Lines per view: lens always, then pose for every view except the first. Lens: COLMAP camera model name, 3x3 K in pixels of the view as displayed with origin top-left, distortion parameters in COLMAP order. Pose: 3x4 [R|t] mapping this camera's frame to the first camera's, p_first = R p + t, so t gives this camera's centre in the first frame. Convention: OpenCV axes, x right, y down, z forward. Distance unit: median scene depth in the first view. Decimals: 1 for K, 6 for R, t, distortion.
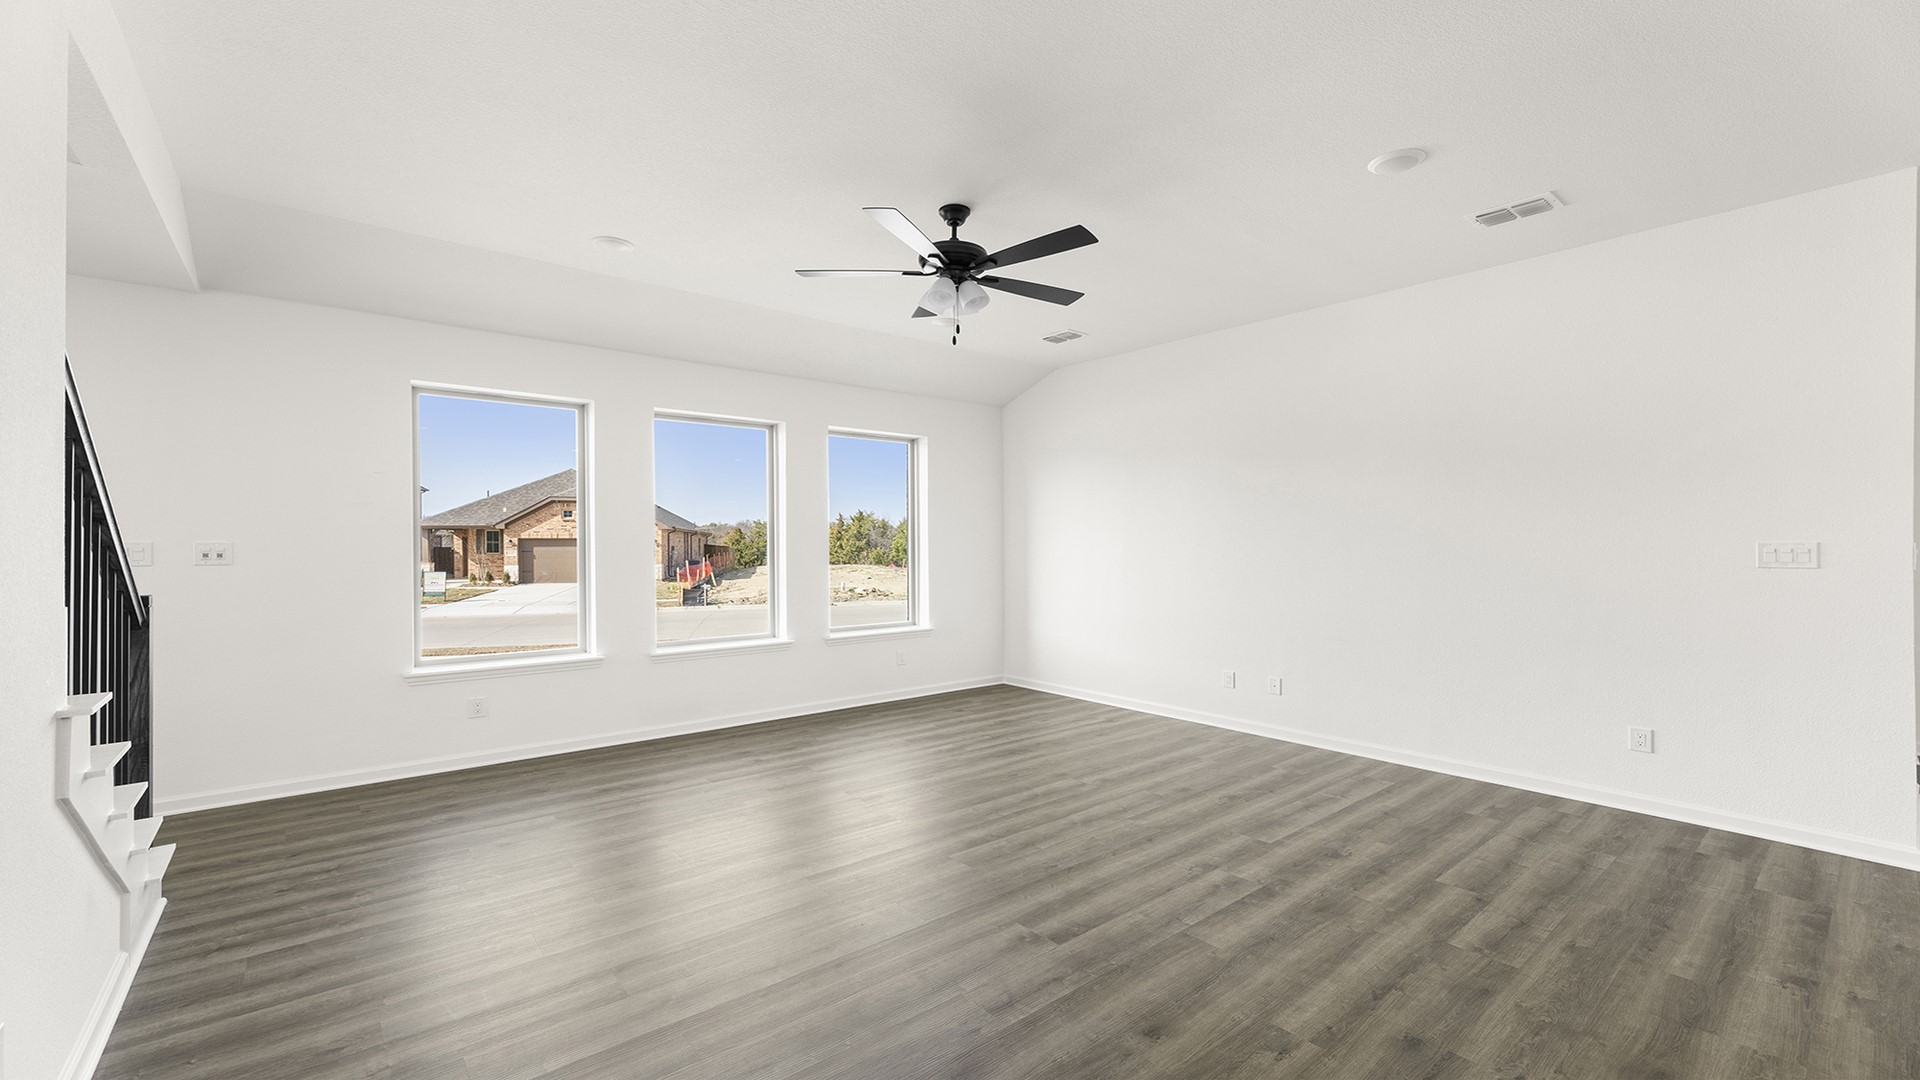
lens RADIAL K [[789.6, 0, 952.2], [0, 789.6, 532.9], [0, 0, 1]] dist [0.000052, -0.000010]
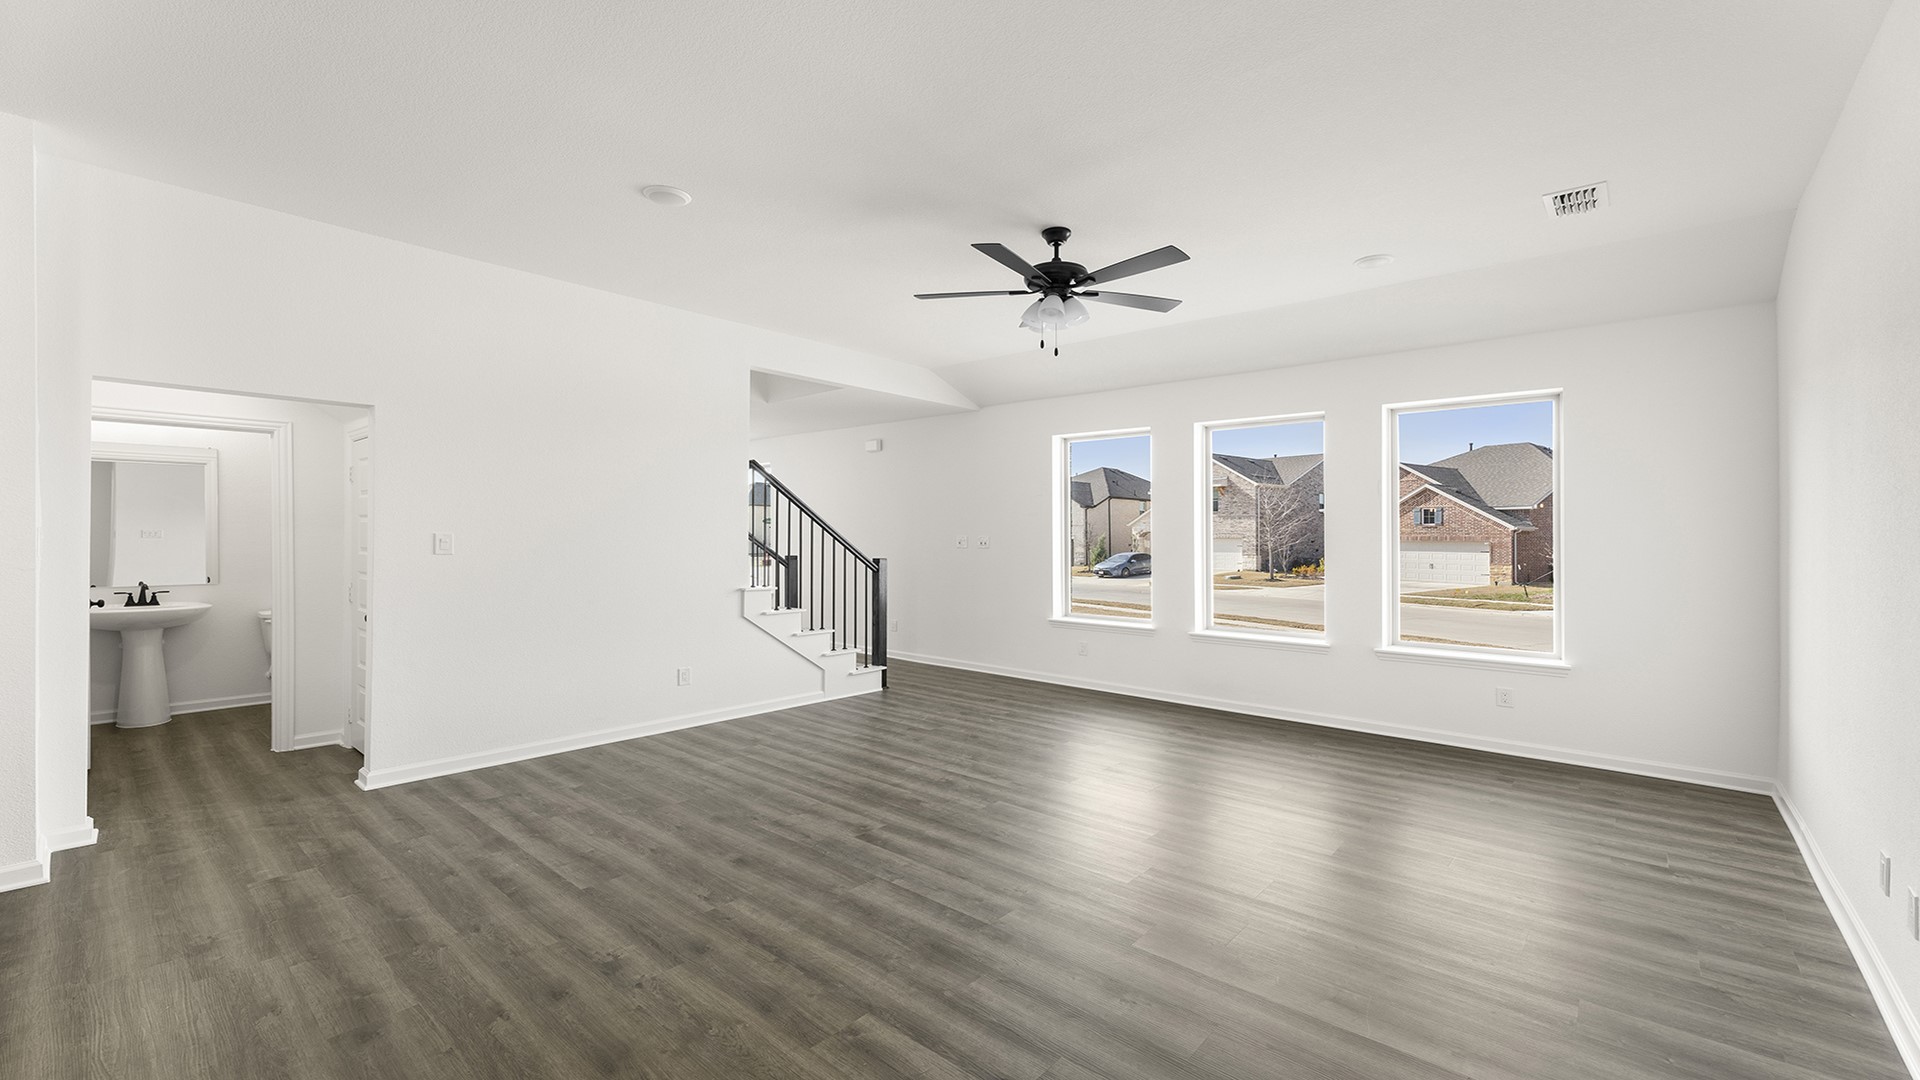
lens RADIAL K [[789.6, 0, 952.2], [0, 789.6, 532.9], [0, 0, 1]] dist [0.000052, -0.000010]
pose [[0.153122, 0.002595, -0.988204, 1.094956], [-0.006263, 0.999979, 0.001656, 0.009885], [0.988187, 0.005936, 0.153135, 0.719016]]
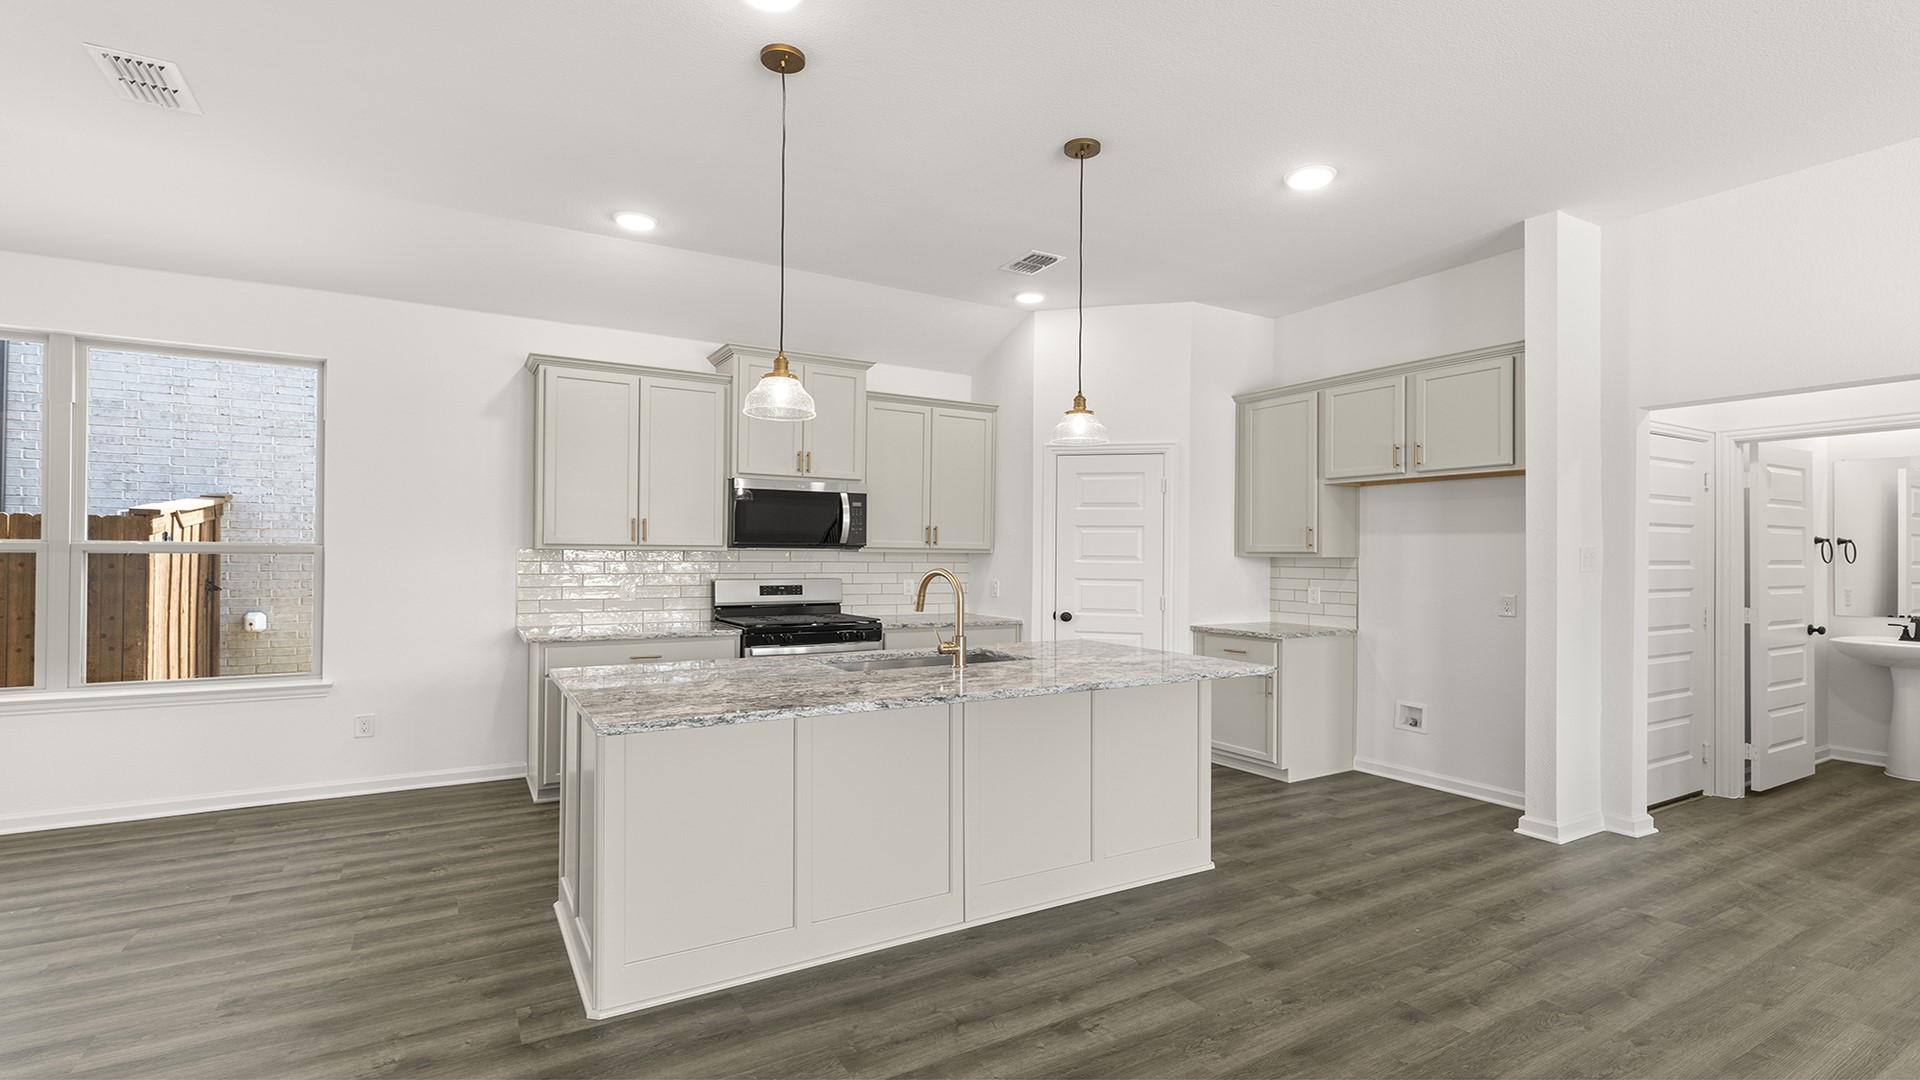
lens RADIAL K [[881.8, 0, 971.9], [0, 881.8, 561.0], [0, 0, 1]] dist [0.000766, 0.000667]
pose [[-0.987515, -0.004049, 0.157470, 0.675045], [-0.003516, 0.999987, 0.003662, 0.028570], [-0.157483, 0.003062, -0.987517, 1.123898]]
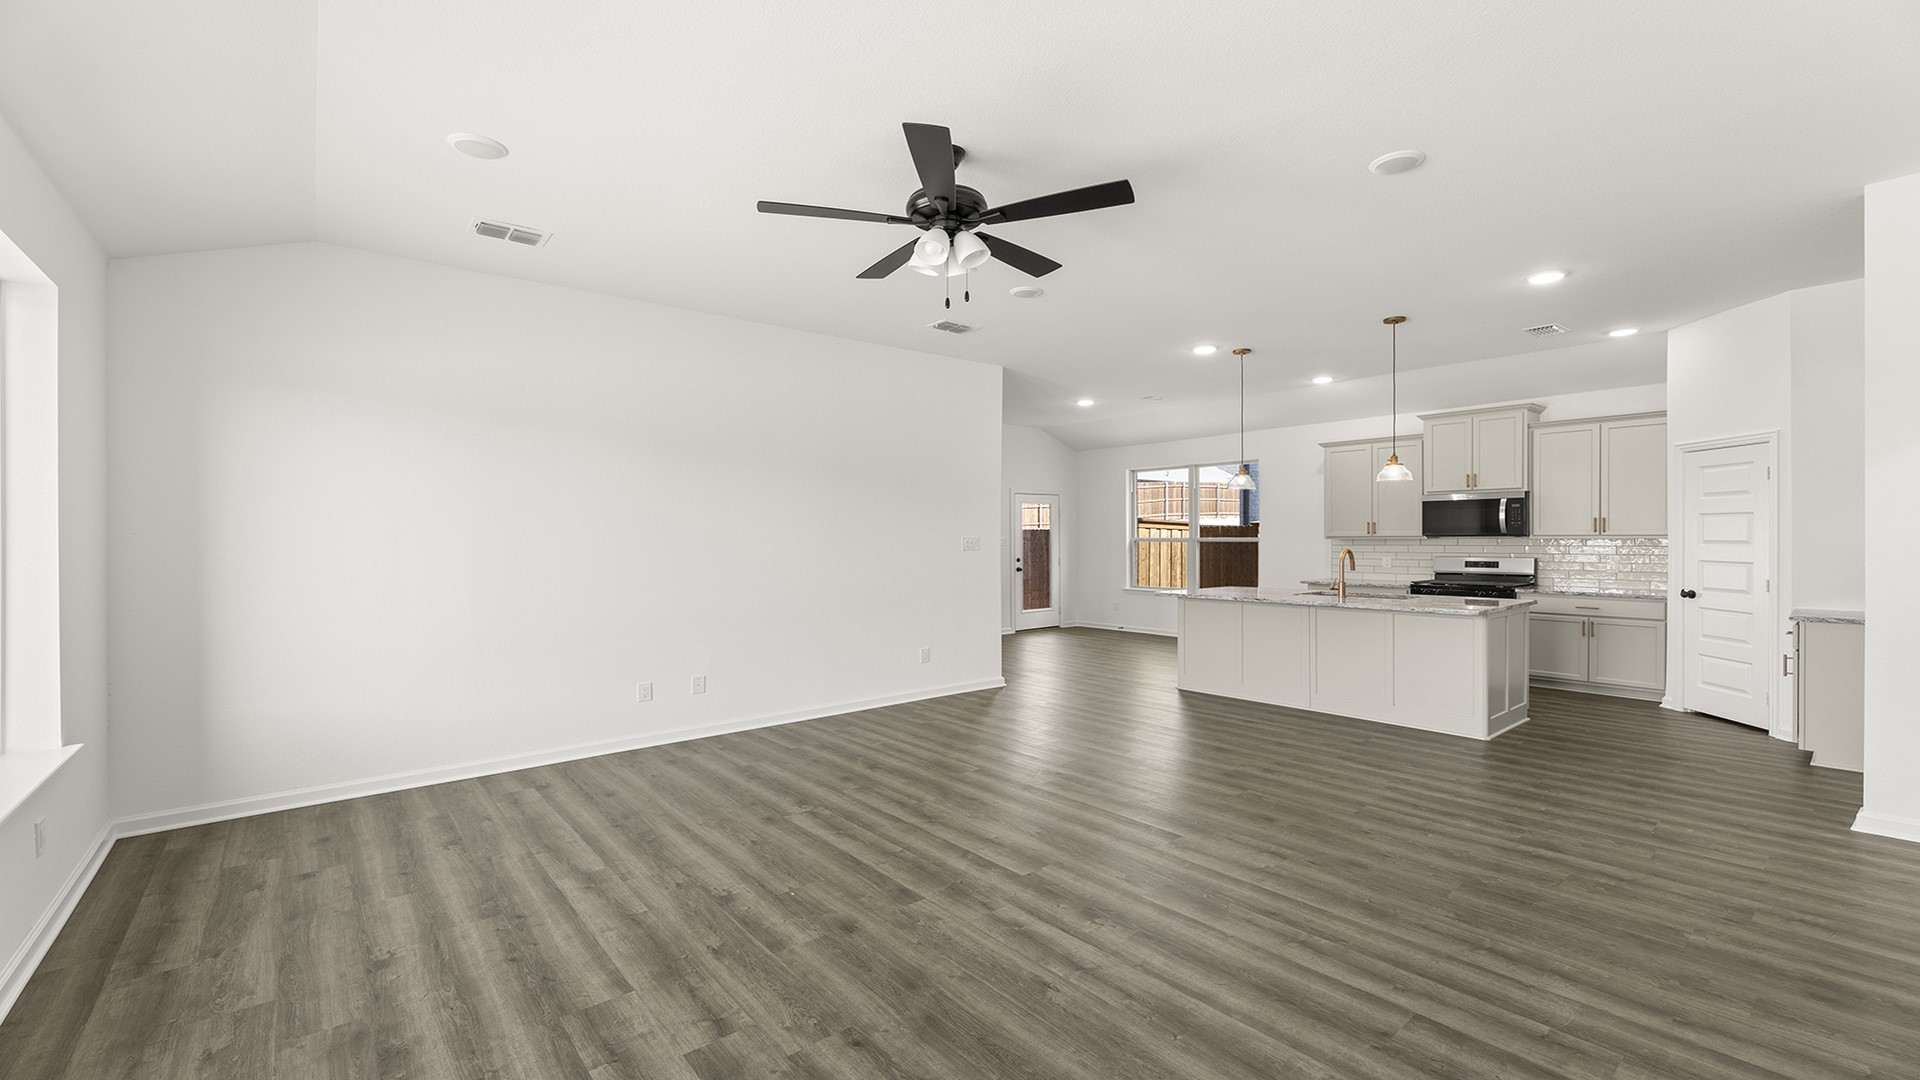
lens RADIAL K [[779.7, 0, 969.2], [0, 779.7, 545.5], [0, 0, 1]] dist [-0.002042, -0.000139]
pose [[-0.015637, -0.005330, 0.999864, -0.869143], [0.003178, 0.999980, 0.005380, 0.021025], [-0.999873, 0.003262, -0.015620, 1.032335]]
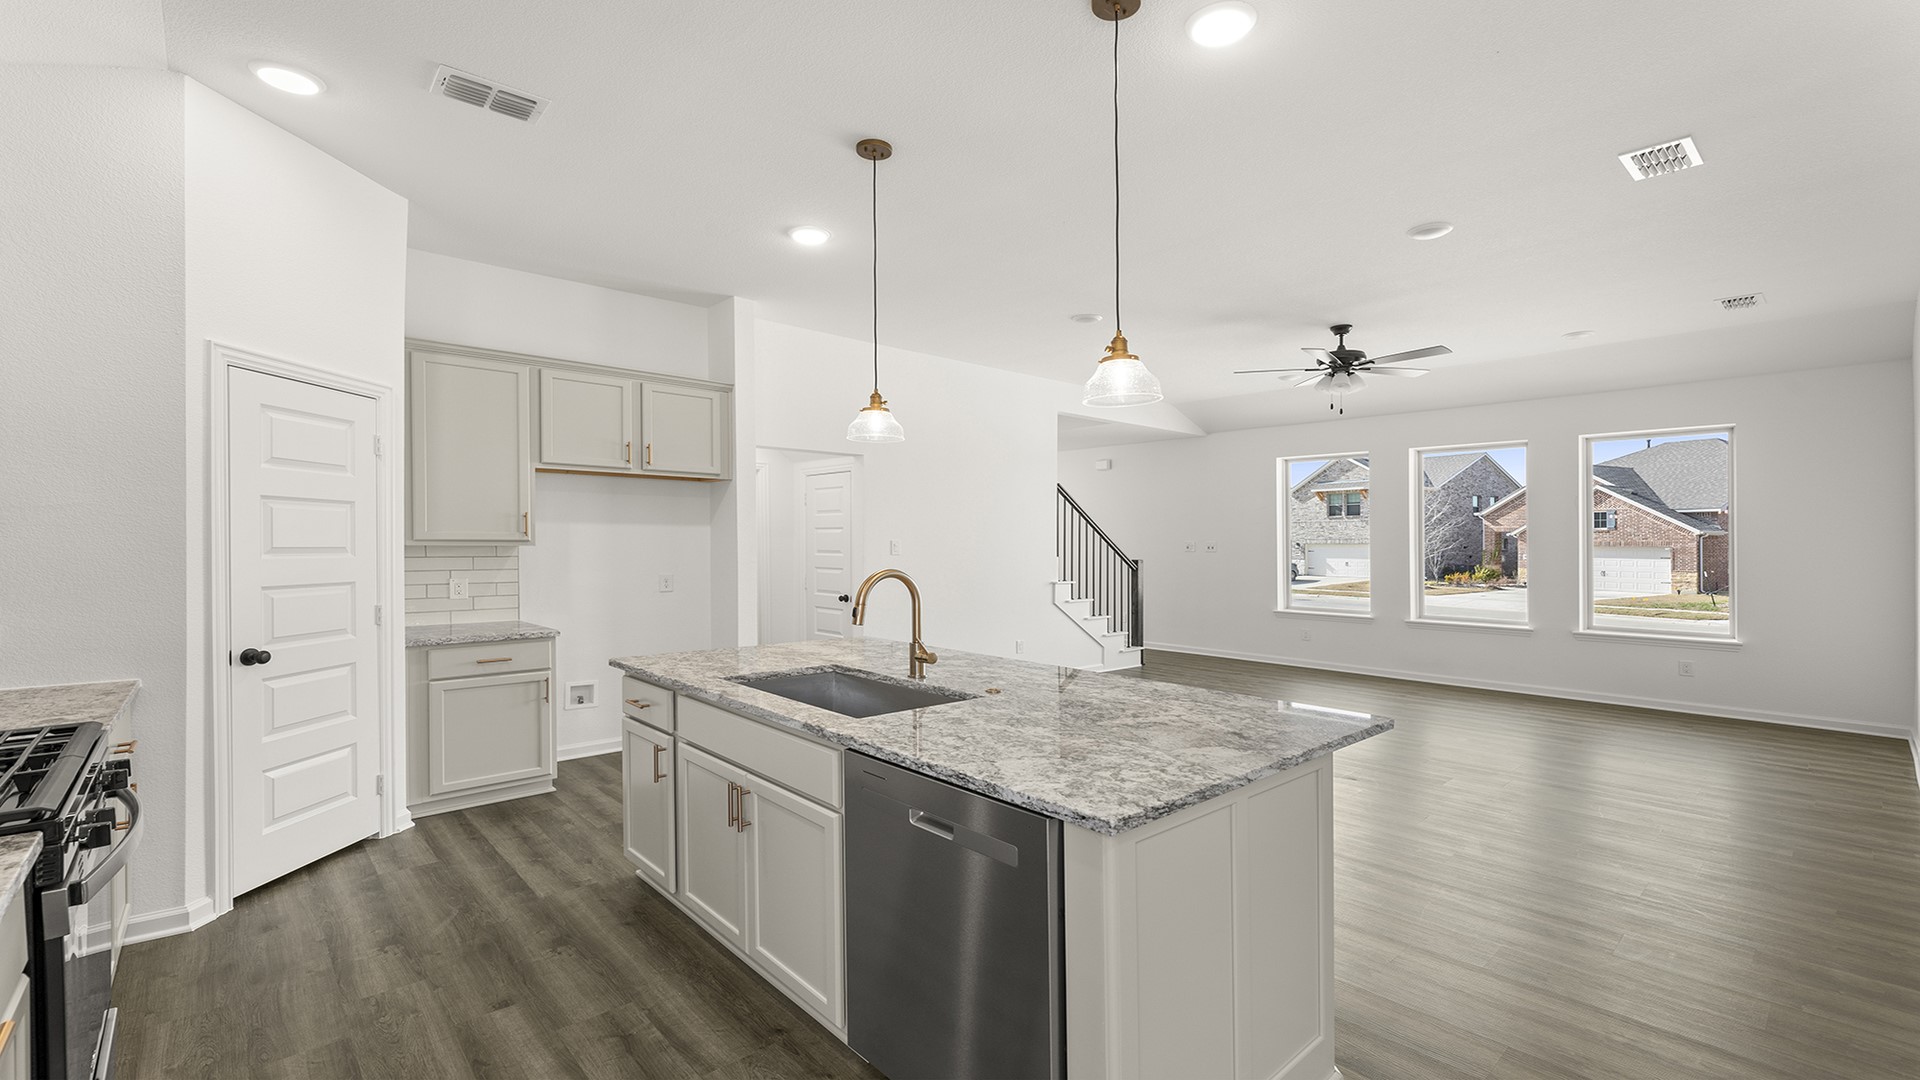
lens RADIAL K [[833.6, 0, 960.0], [0, 833.6, 540.0], [0, 0, 1]] dist [-0.000593, -0.000230]
pose [[0.045253, 0.003405, -0.998970, 1.666387], [-0.003551, 0.999988, 0.003248, 0.009853], [0.998969, 0.003400, 0.045265, 0.179001]]
